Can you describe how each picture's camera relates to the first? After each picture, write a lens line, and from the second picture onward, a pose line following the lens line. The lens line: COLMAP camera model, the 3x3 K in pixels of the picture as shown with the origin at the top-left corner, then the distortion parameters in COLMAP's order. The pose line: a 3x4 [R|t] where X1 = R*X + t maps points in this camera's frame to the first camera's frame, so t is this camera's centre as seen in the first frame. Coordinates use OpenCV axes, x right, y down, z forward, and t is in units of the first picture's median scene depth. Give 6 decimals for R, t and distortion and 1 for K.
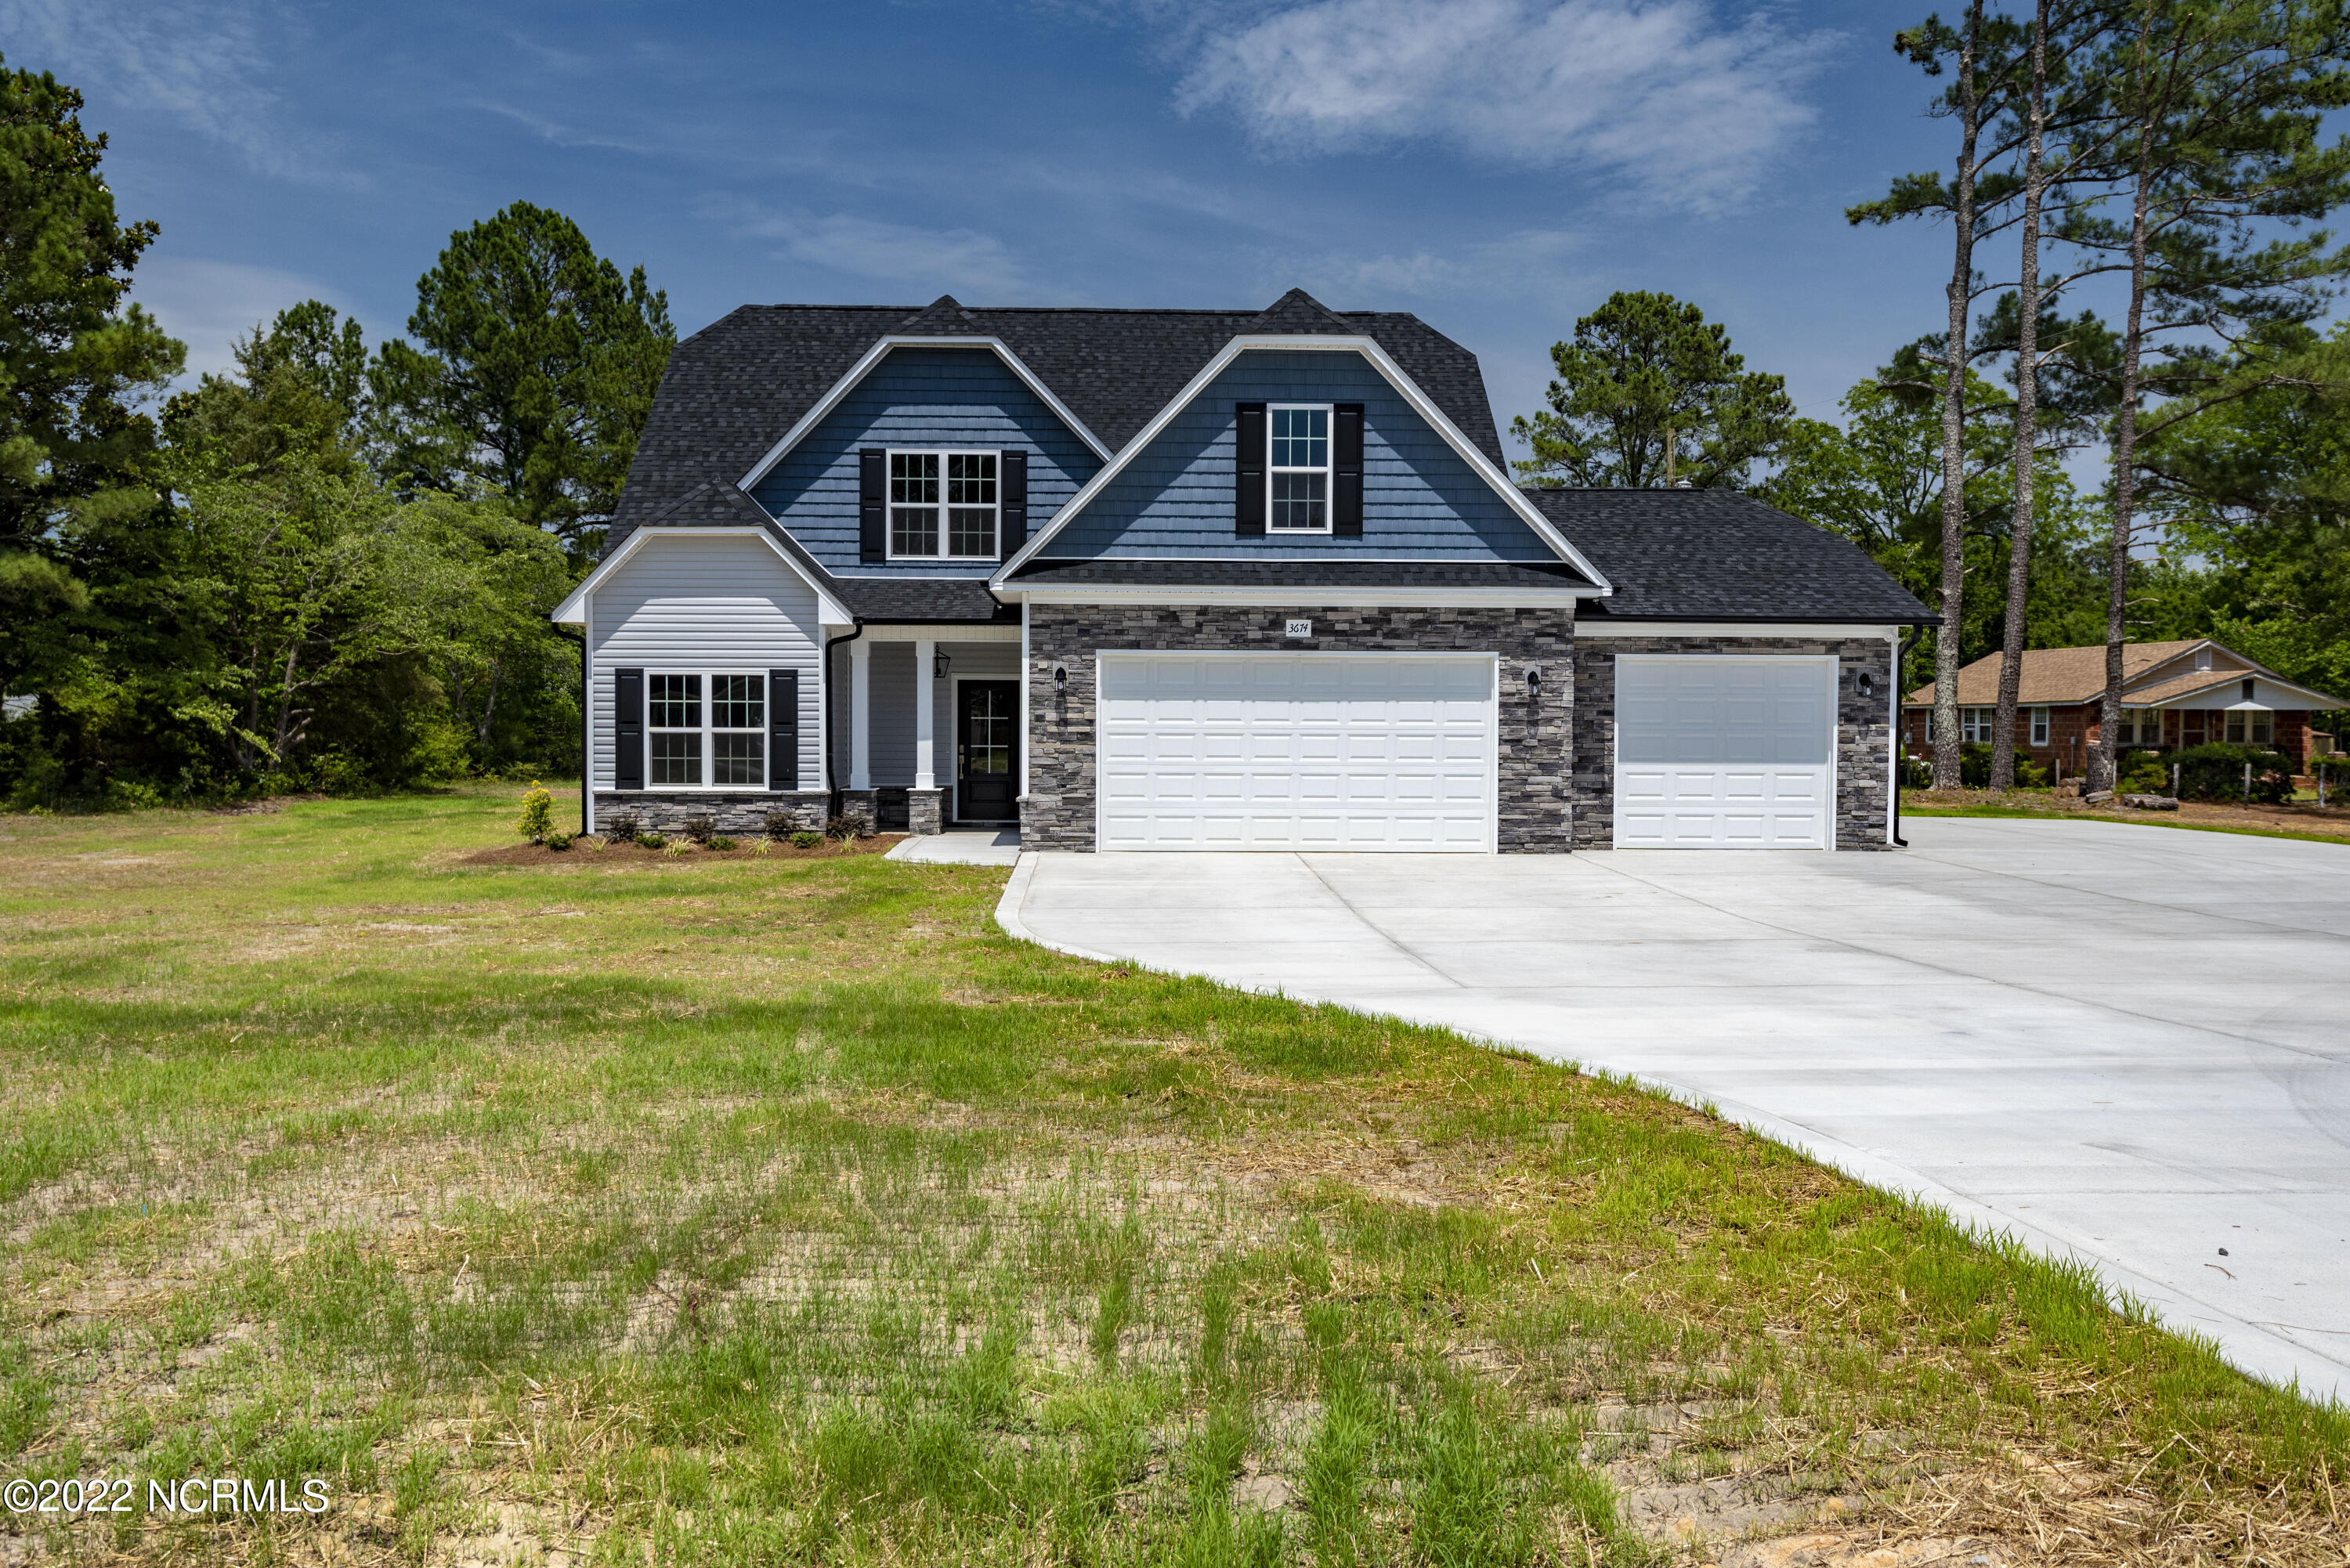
lens RADIAL K [[1830.5, 0, 1133.5], [0, 1830.5, 735.6], [0, 0, 1]] dist [0.027520, -0.001080]
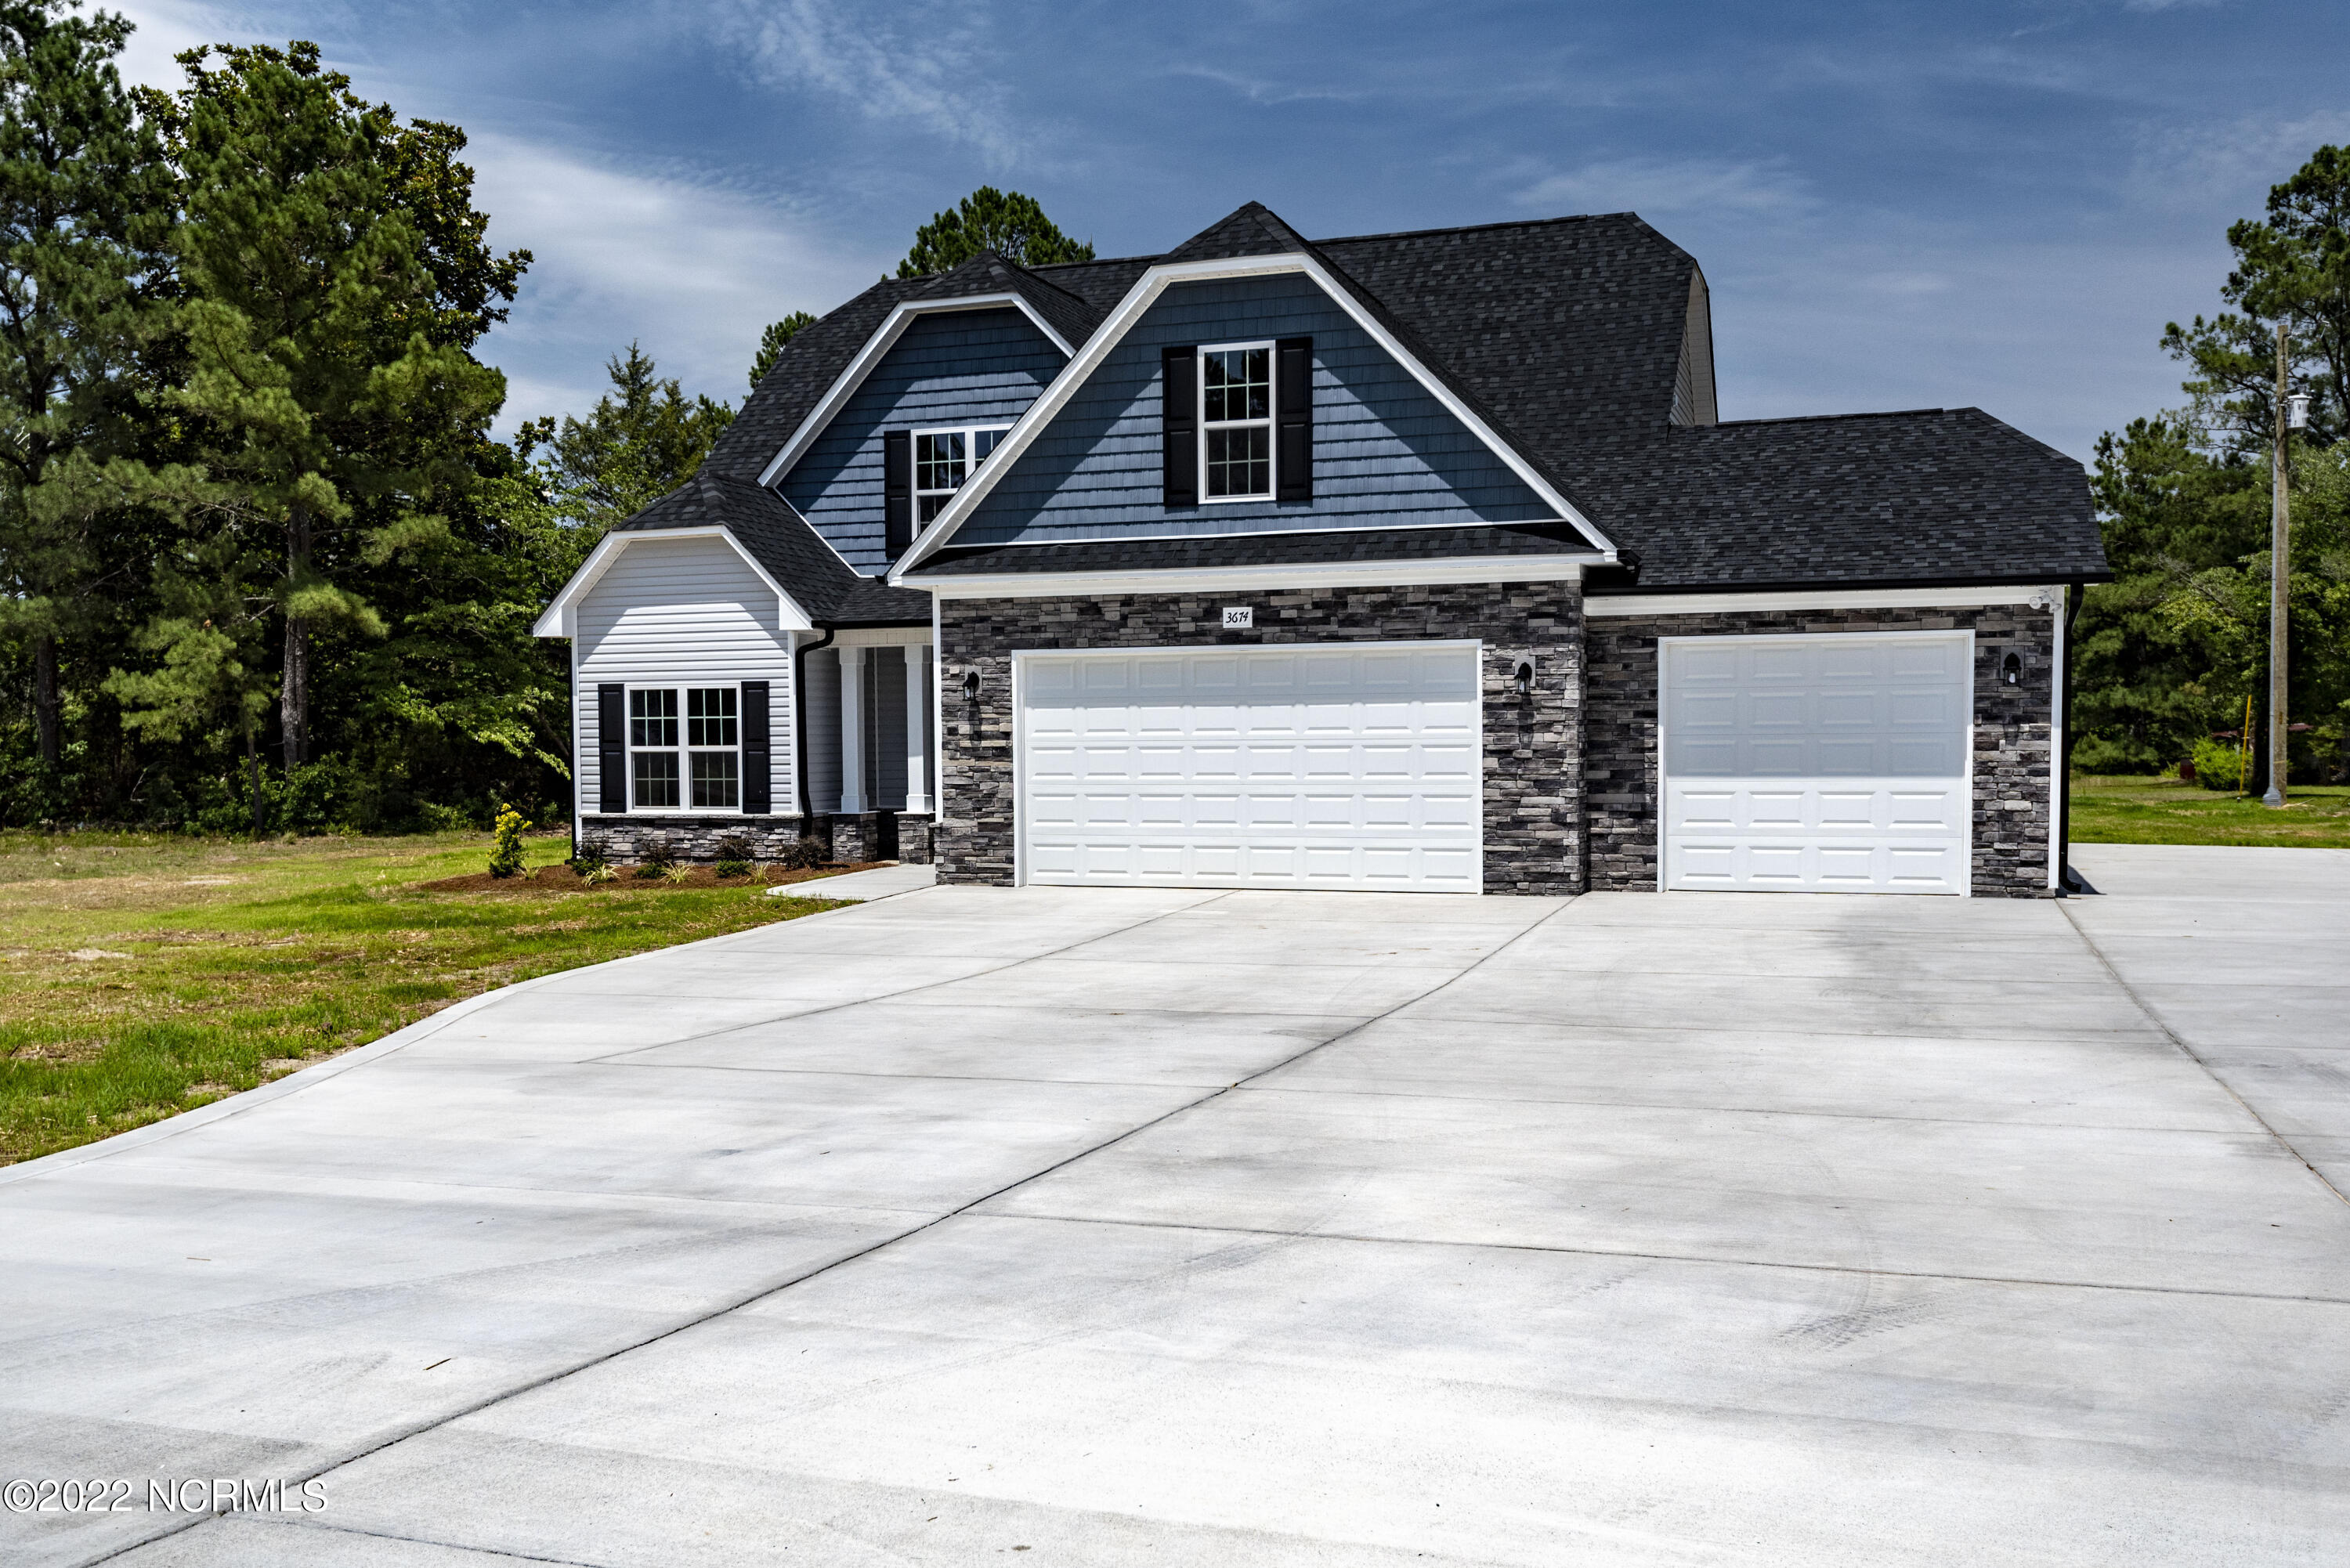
lens RADIAL K [[2065.3, 0, 1179.1], [0, 2065.3, 799.9], [0, 0, 1]] dist [0.023115, -0.014566]
pose [[0.933694, -0.001871, -0.358068, 0.380776], [0.010454, 0.999703, 0.022035, 0.002474], [0.357920, -0.024317, 0.933436, 0.117147]]
